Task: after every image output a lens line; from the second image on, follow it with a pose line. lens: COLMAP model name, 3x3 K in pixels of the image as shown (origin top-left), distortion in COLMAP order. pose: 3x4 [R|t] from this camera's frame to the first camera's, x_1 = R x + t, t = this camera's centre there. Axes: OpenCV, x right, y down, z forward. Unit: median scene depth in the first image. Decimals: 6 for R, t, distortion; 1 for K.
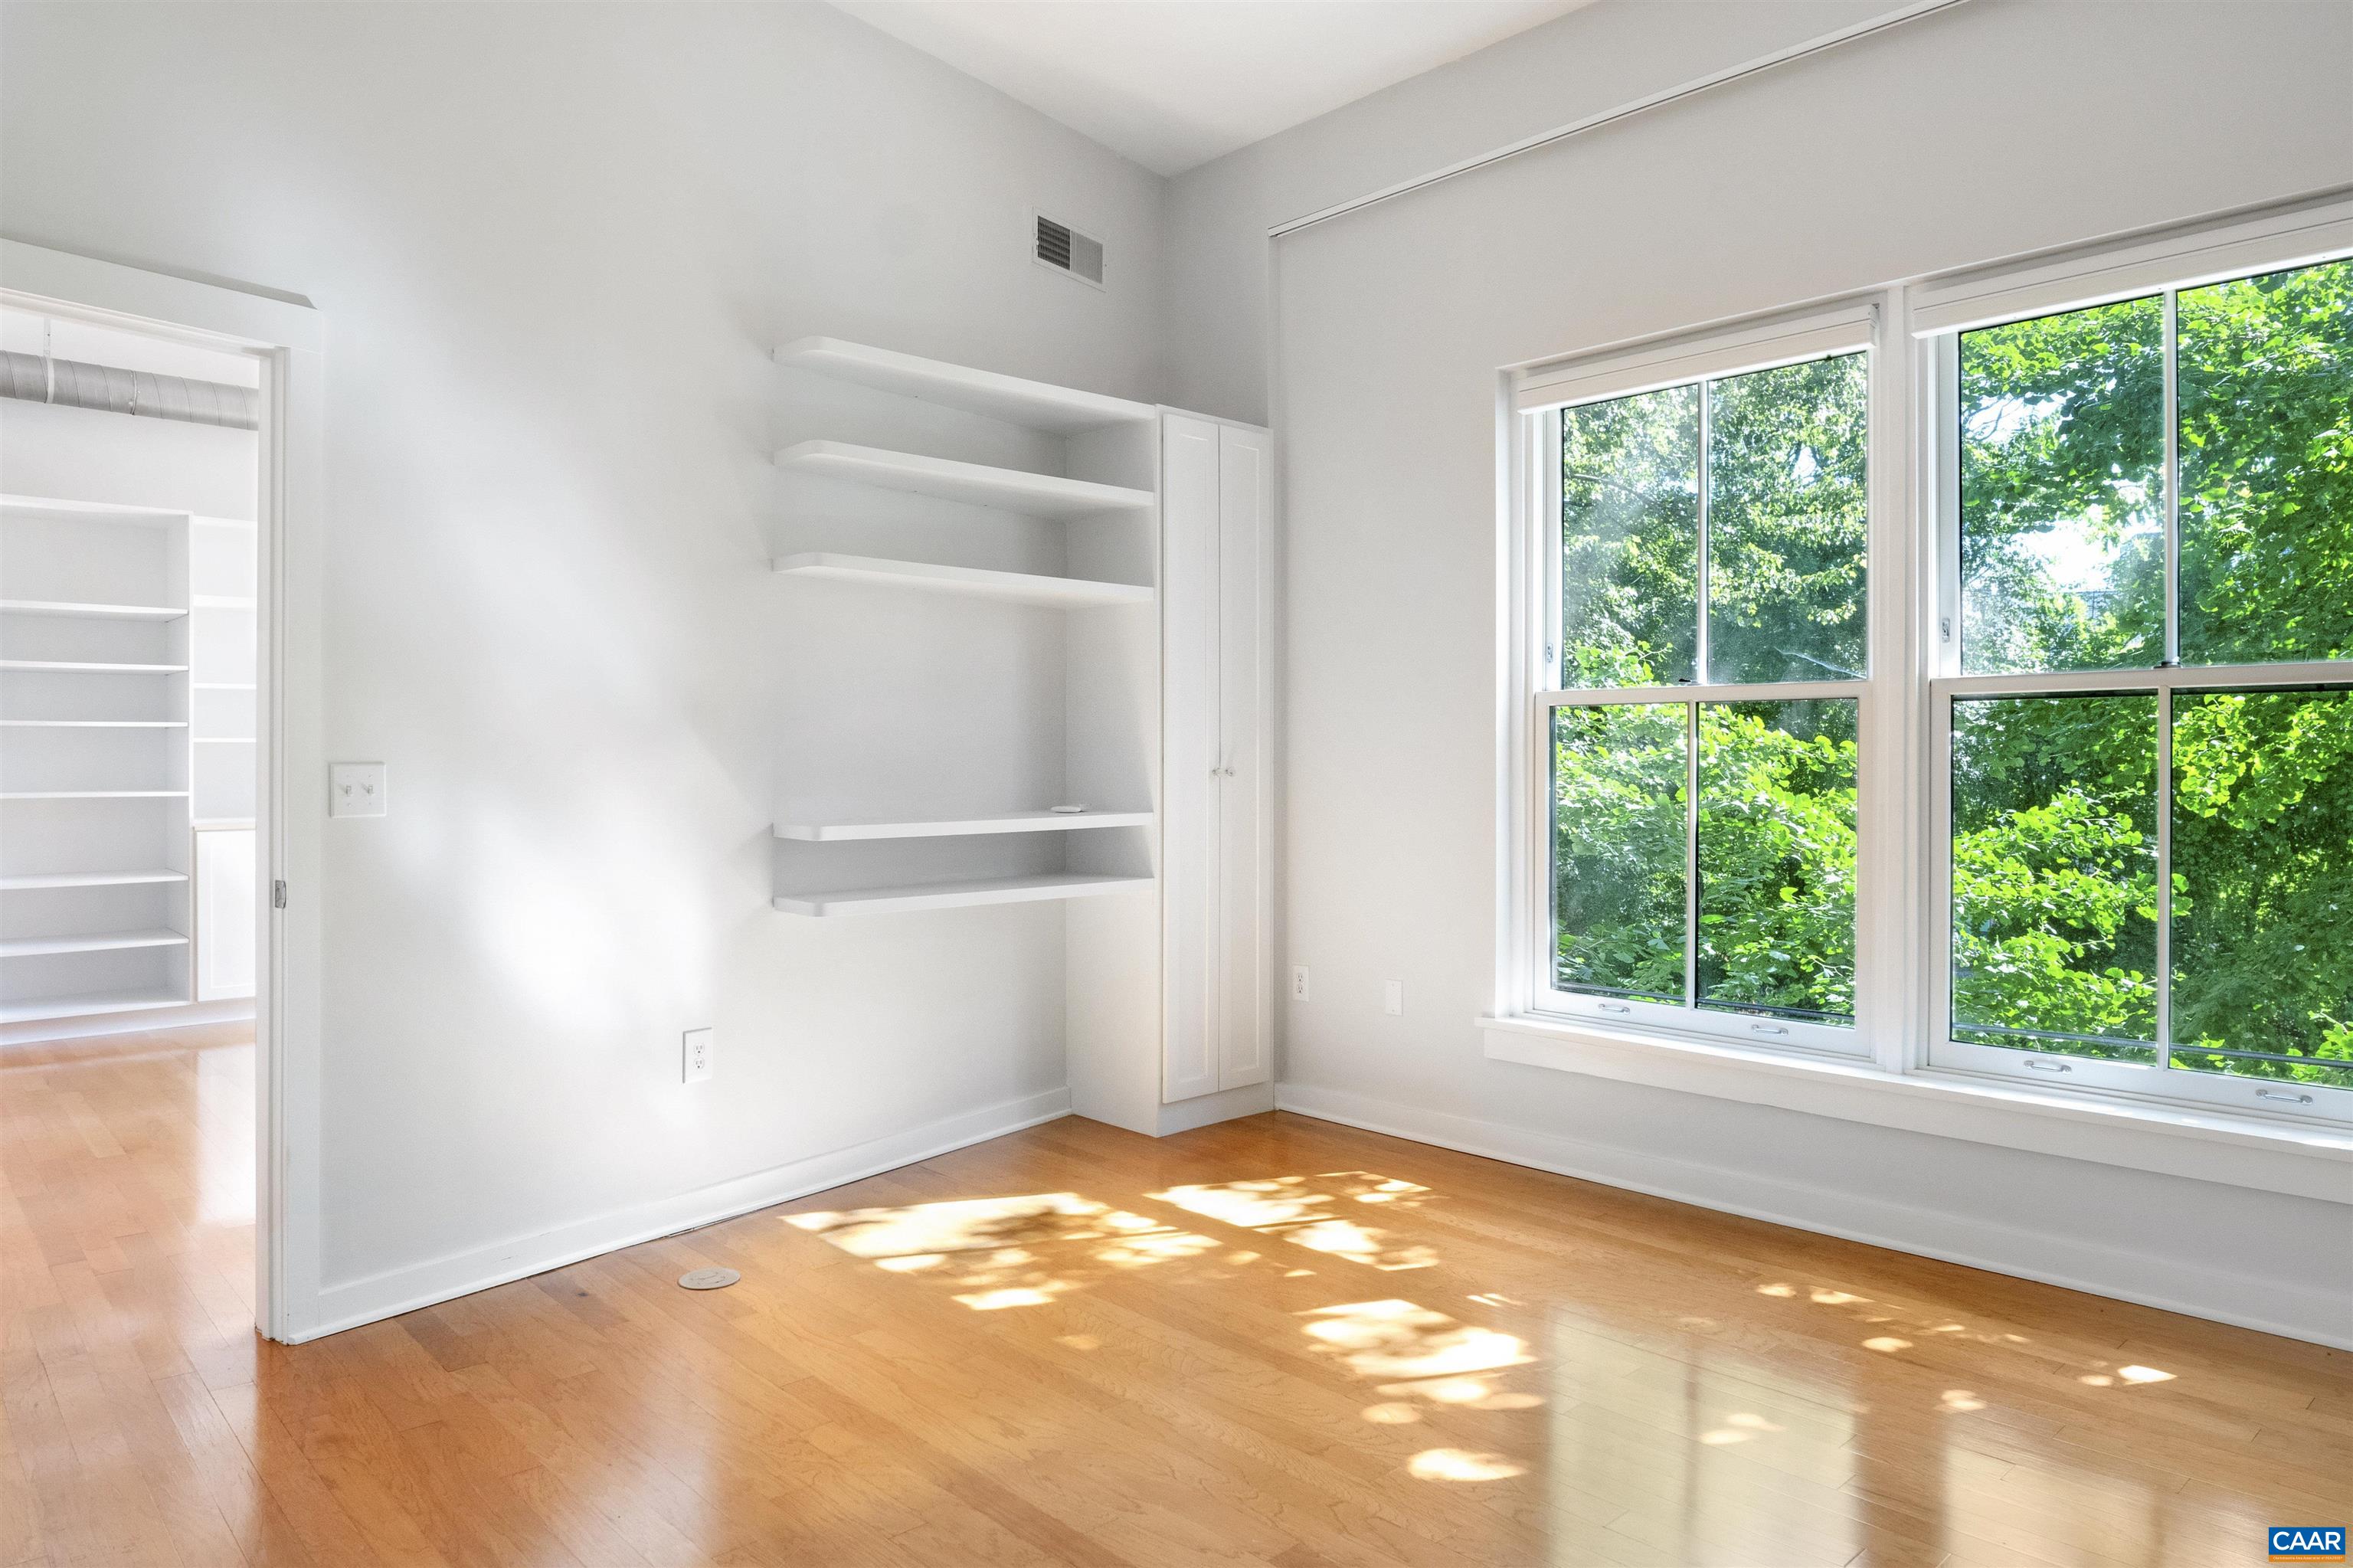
lens RADIAL K [[1457.3, 0, 1160.1], [0, 1457.3, 788.8], [0, 0, 1]] dist [-0.038140, 0.002153]
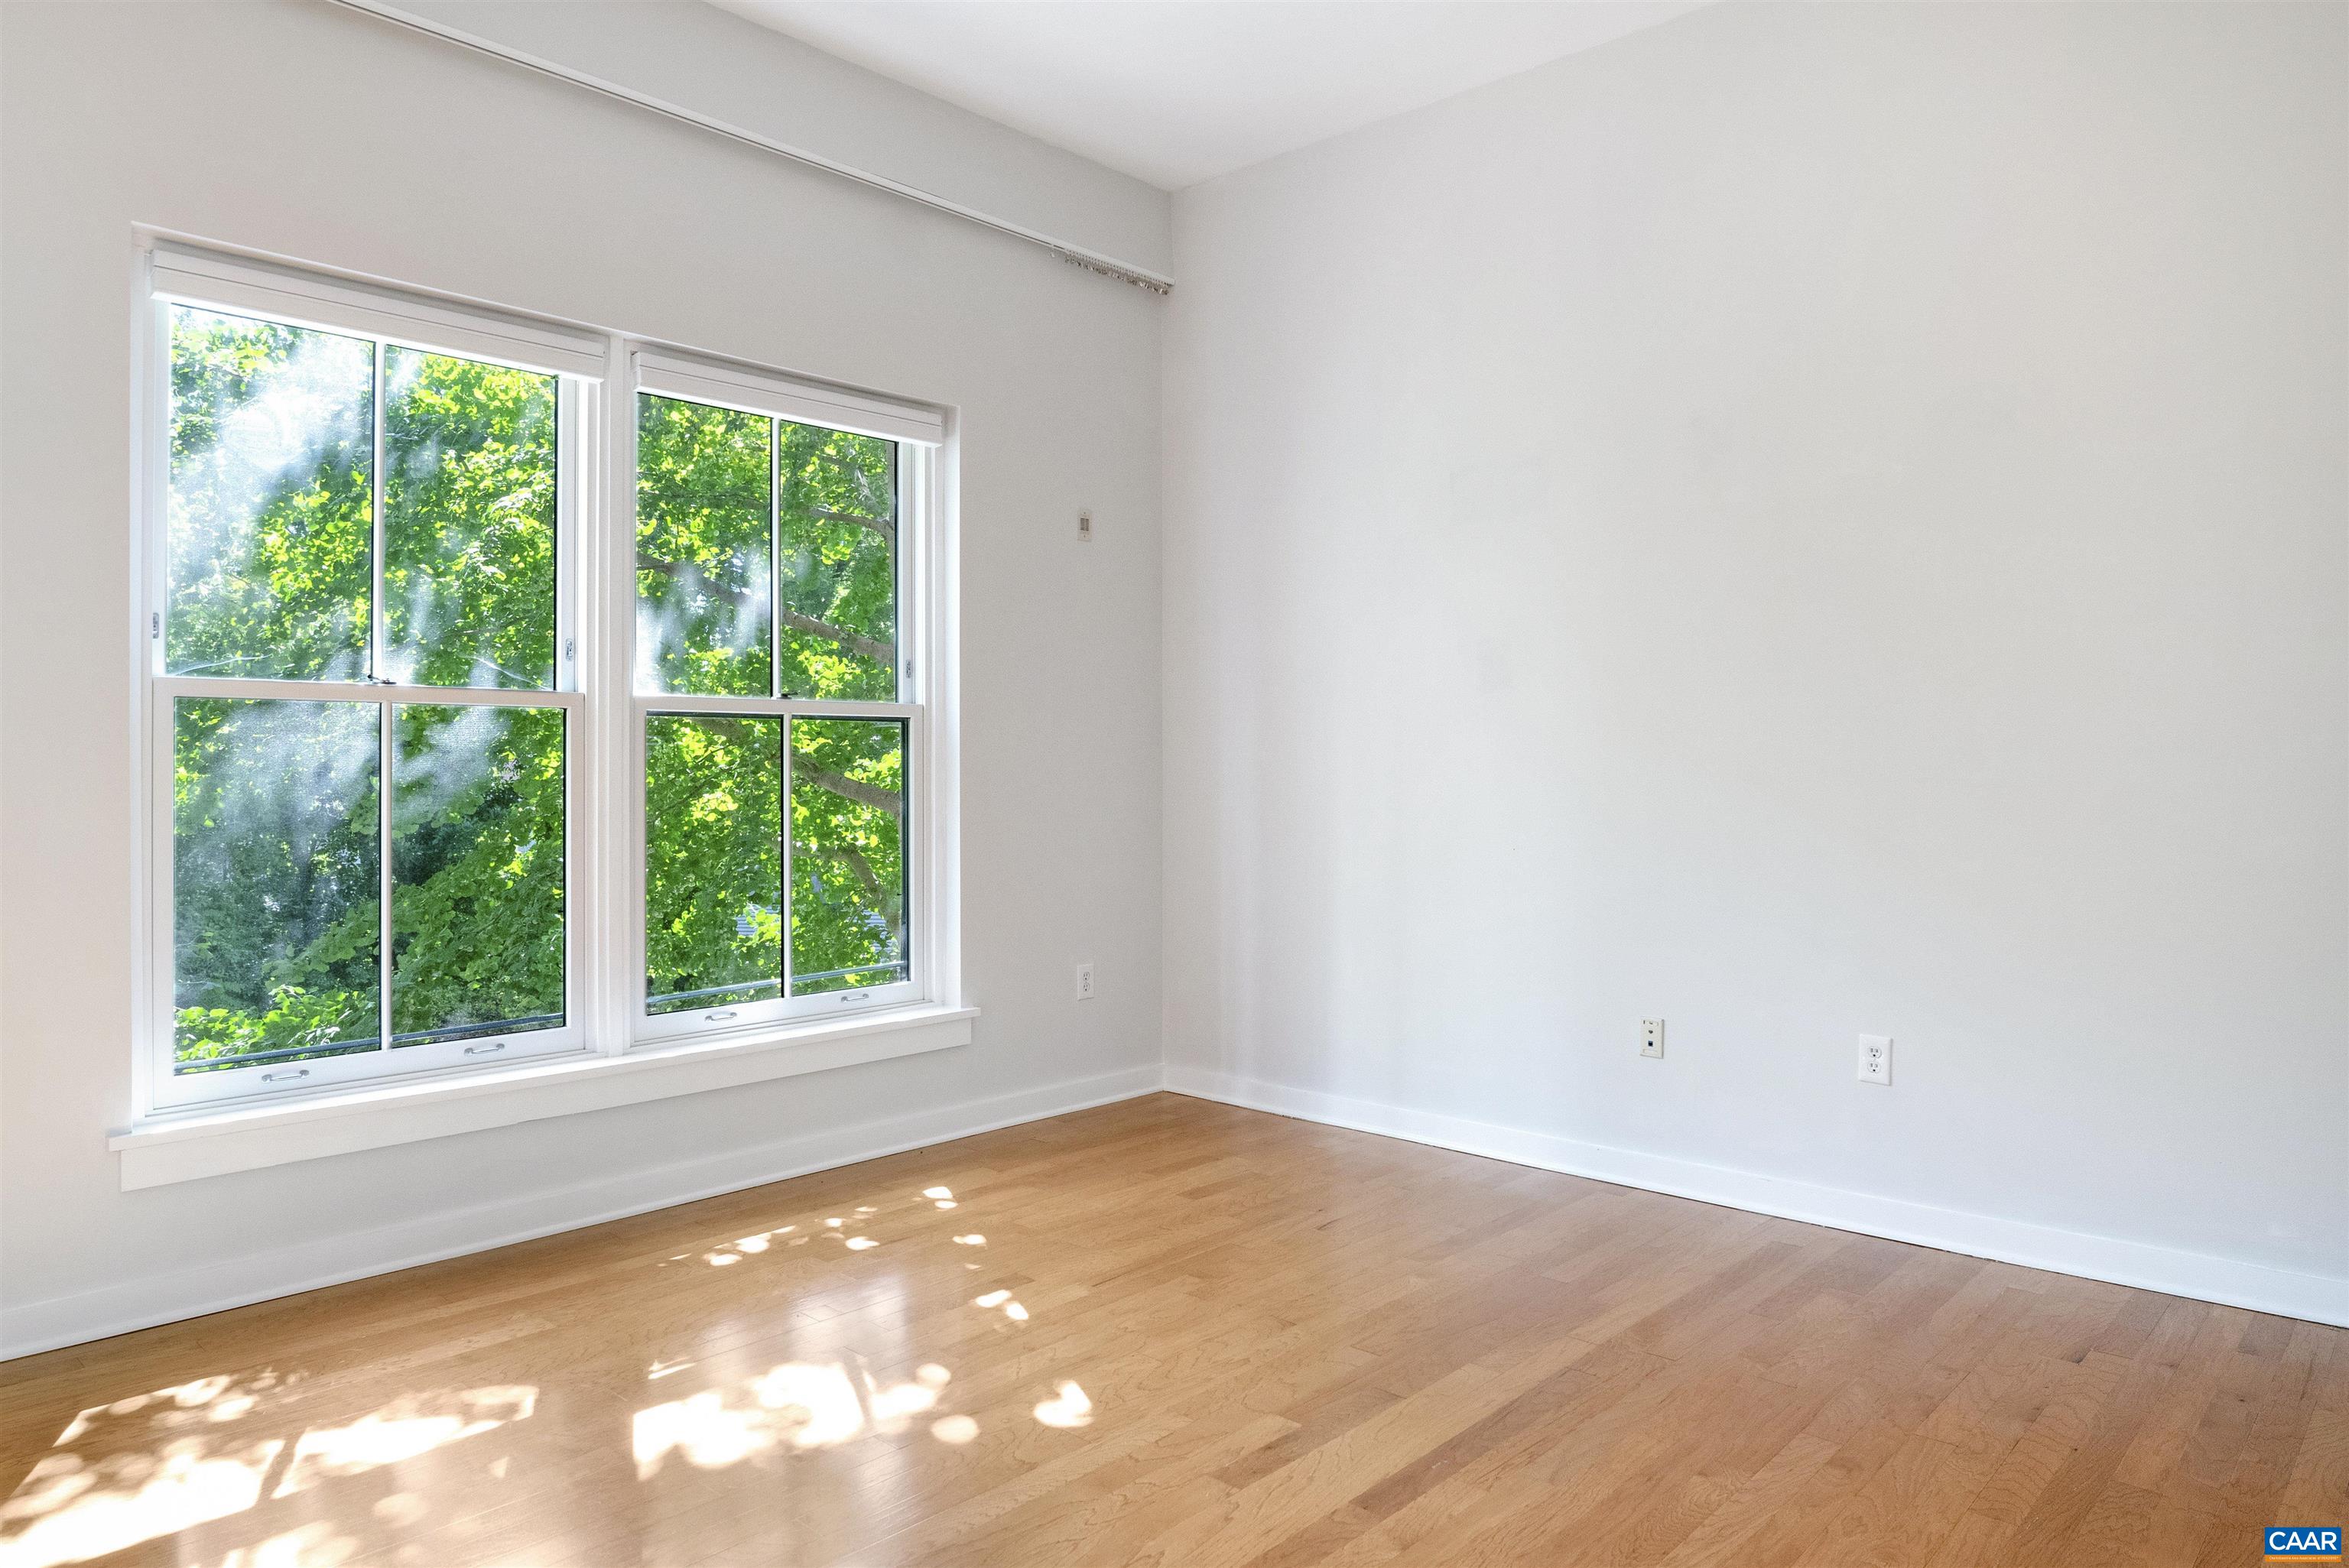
lens RADIAL K [[1454.6, 0, 1149.8], [0, 1454.6, 764.3], [0, 0, 1]] dist [-0.038140, 0.002153]
pose [[-0.071783, 0.005873, 0.997403, -0.631075], [0.019956, 0.999791, -0.004451, -0.010031], [-0.997221, 0.019585, -0.071885, 0.702938]]
